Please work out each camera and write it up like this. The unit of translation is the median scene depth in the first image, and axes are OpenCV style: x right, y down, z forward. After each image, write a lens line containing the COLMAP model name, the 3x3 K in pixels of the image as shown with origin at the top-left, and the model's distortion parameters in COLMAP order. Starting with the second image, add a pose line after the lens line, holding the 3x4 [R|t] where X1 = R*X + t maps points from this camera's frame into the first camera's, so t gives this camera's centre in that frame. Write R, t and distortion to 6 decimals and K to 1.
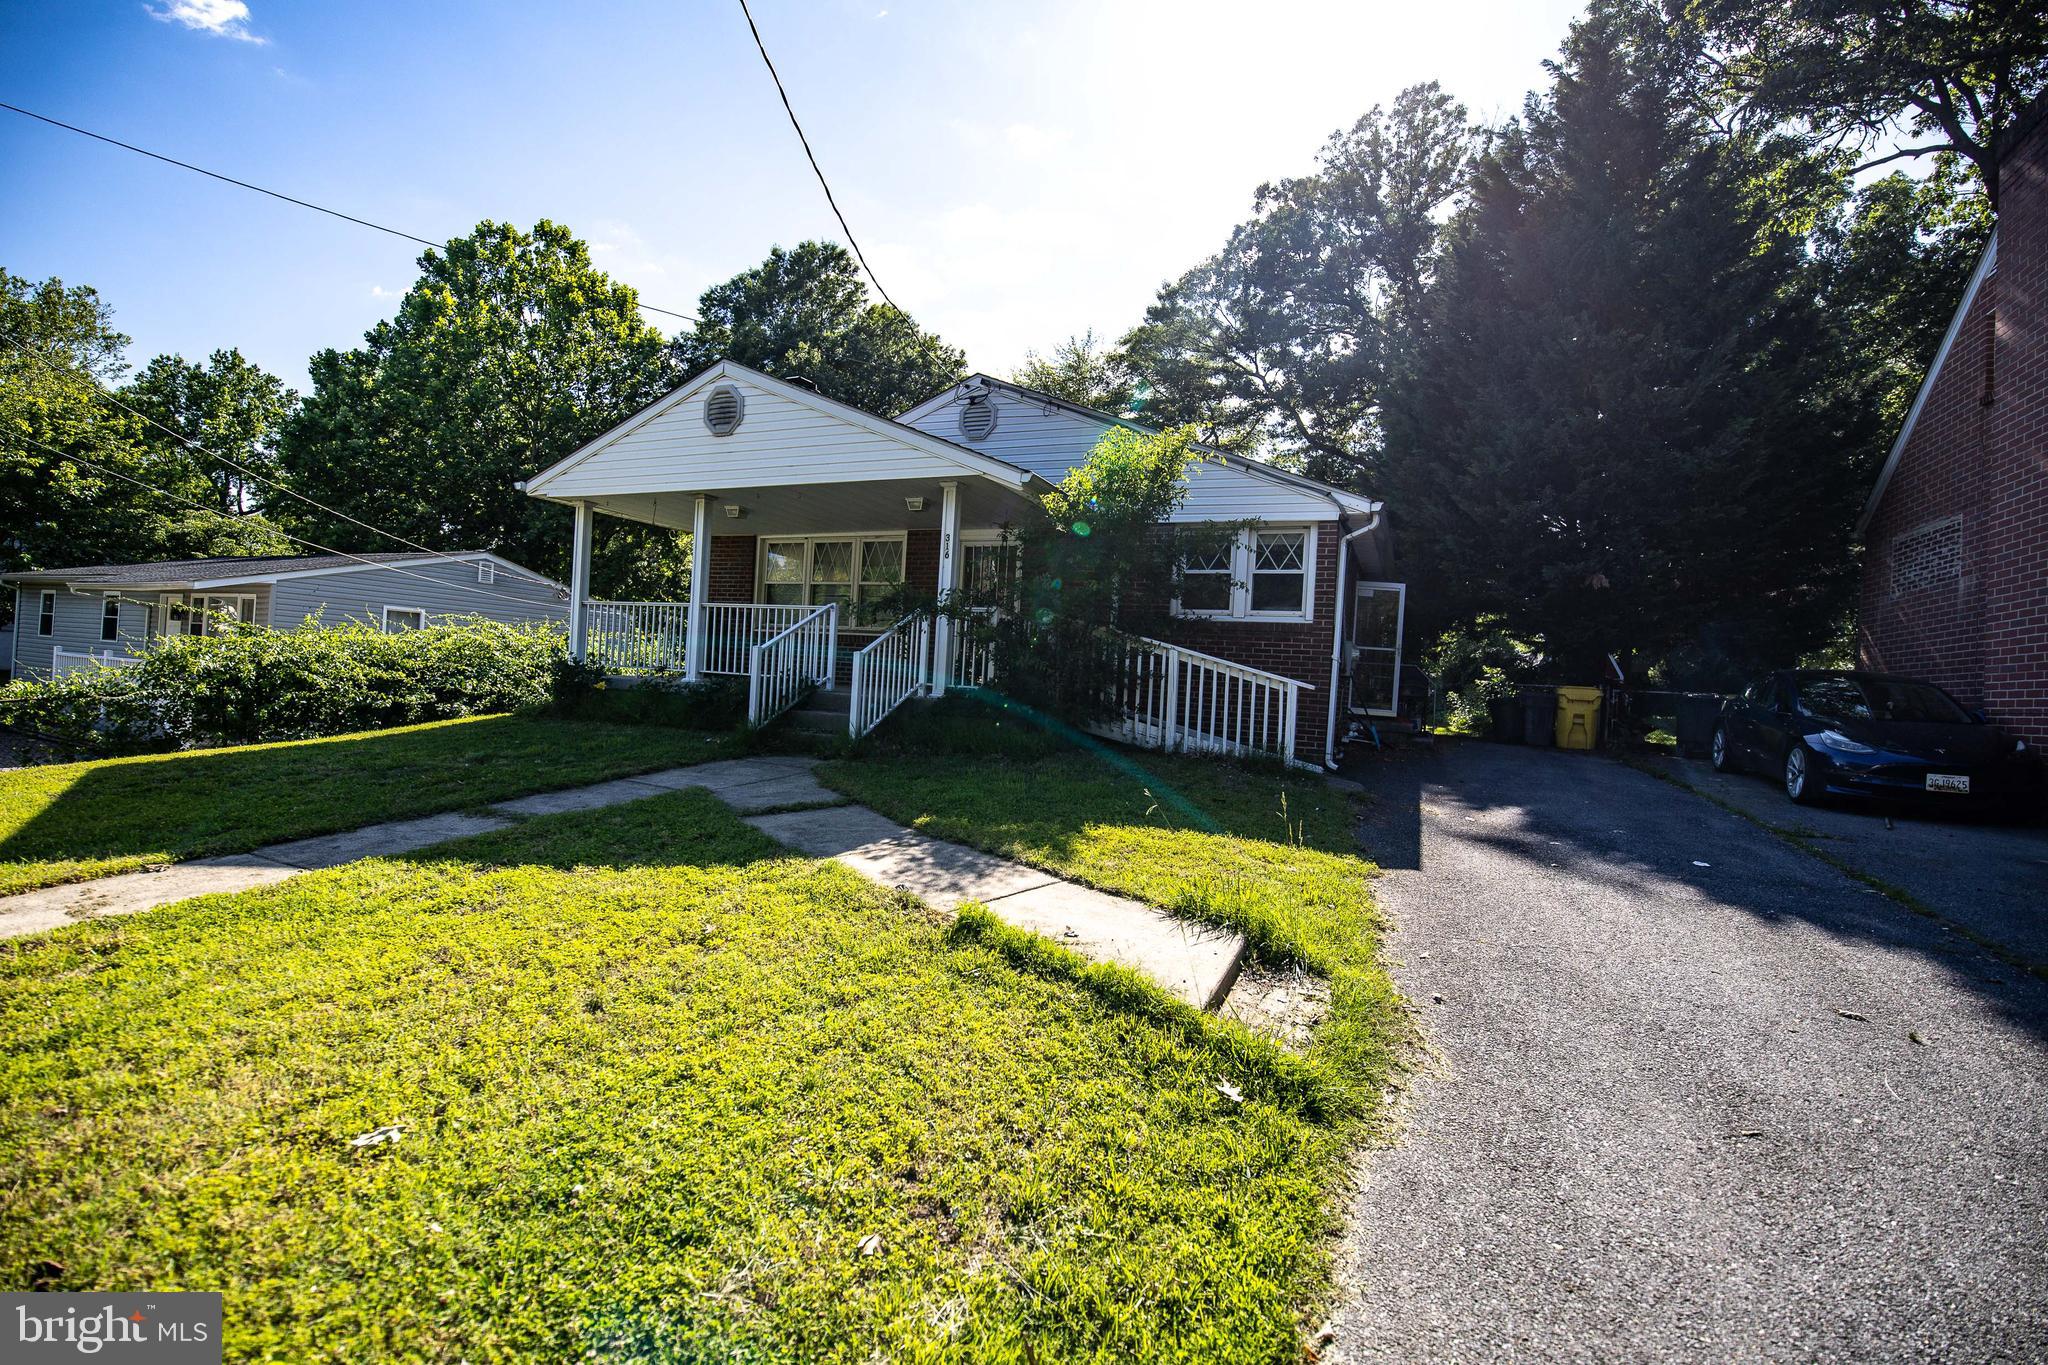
lens RADIAL K [[878.1, 0, 1012.7], [0, 878.1, 672.0], [0, 0, 1]] dist [-0.006426, -0.008035]
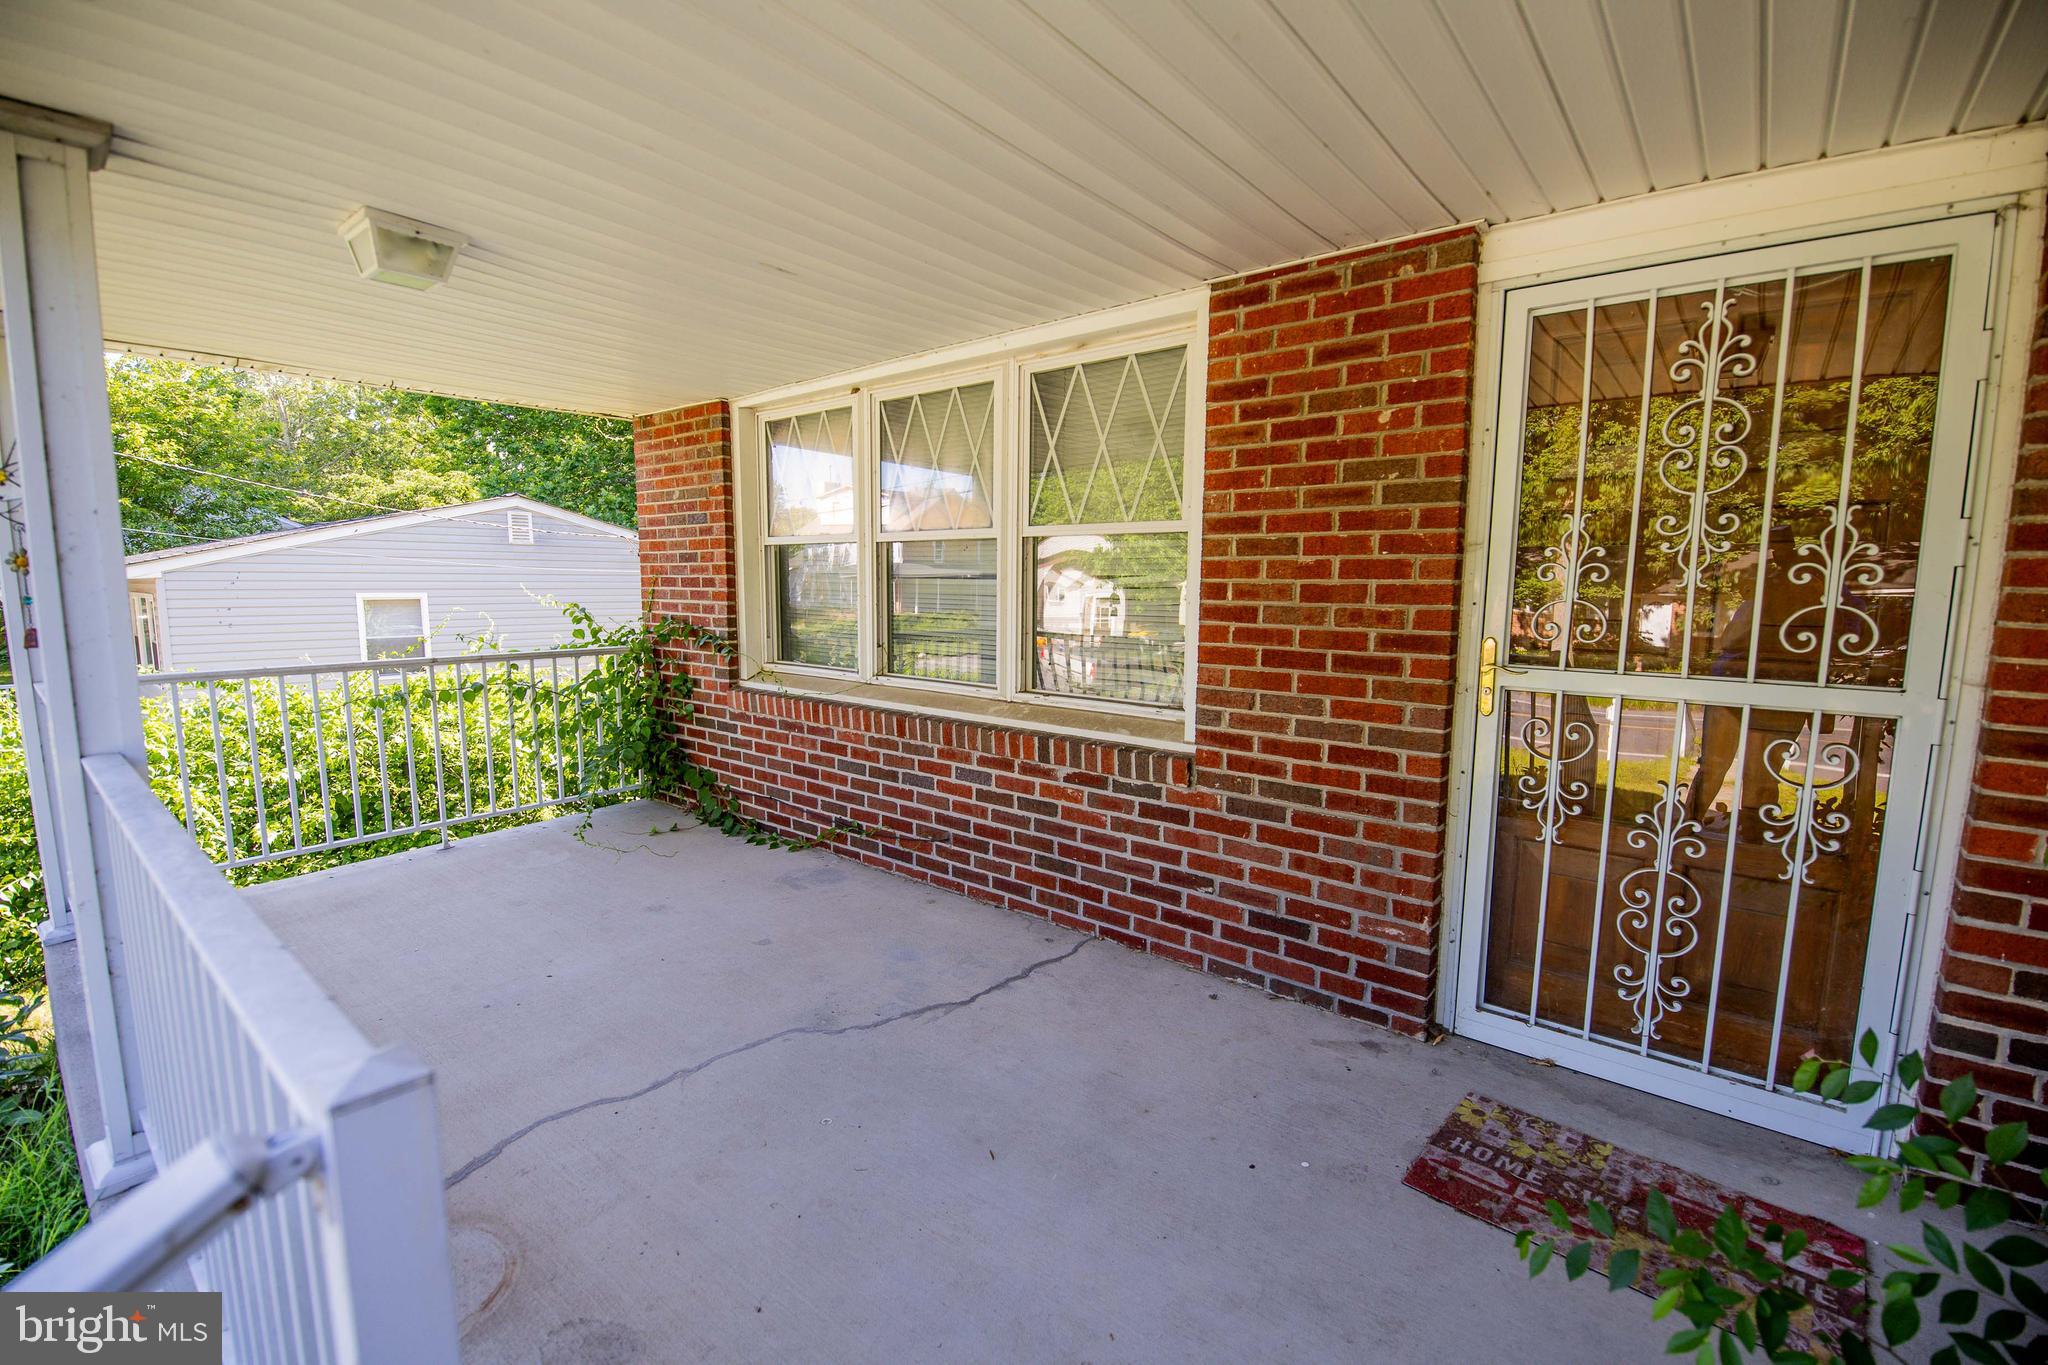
lens RADIAL K [[878.1, 0, 1024.6], [0, 878.1, 690.8], [0, 0, 1]] dist [-0.006426, -0.008035]
pose [[0.966104, -0.015987, -0.257656, -0.097417], [0.048054, 0.991774, 0.118642, -0.078241], [0.253640, -0.127002, 0.958925, 0.678606]]
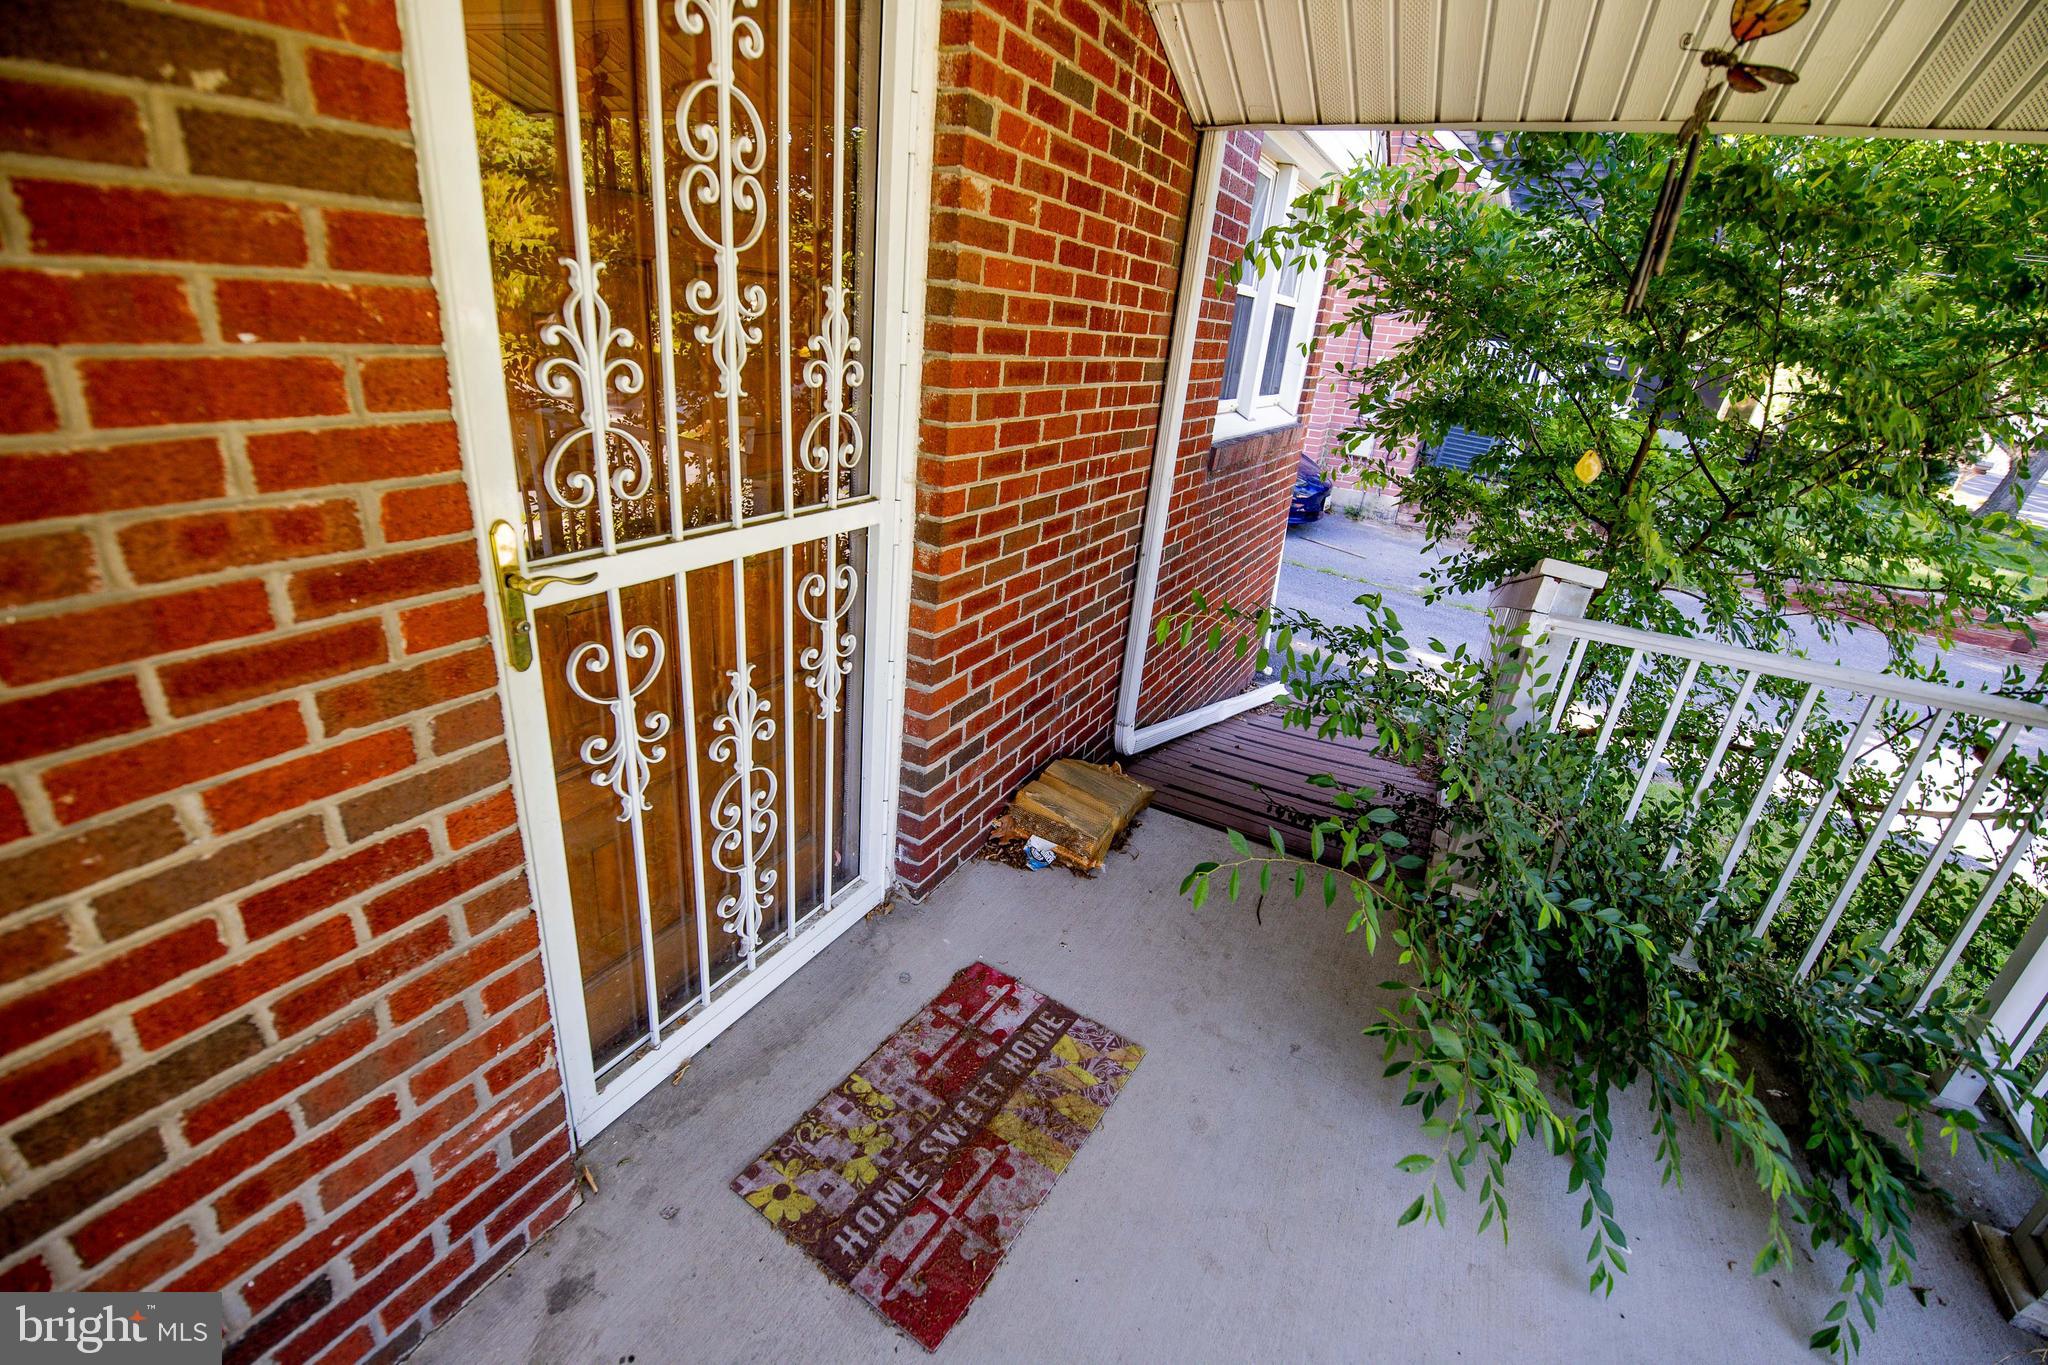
lens RADIAL K [[878.1, 0, 1025.0], [0, 878.1, 686.7], [0, 0, 1]] dist [-0.006426, -0.008035]
pose [[0.079946, -0.433786, 0.897462, -0.130639], [-0.091882, 0.893304, 0.439961, -0.090911], [-0.992555, -0.117634, 0.031558, 0.813933]]
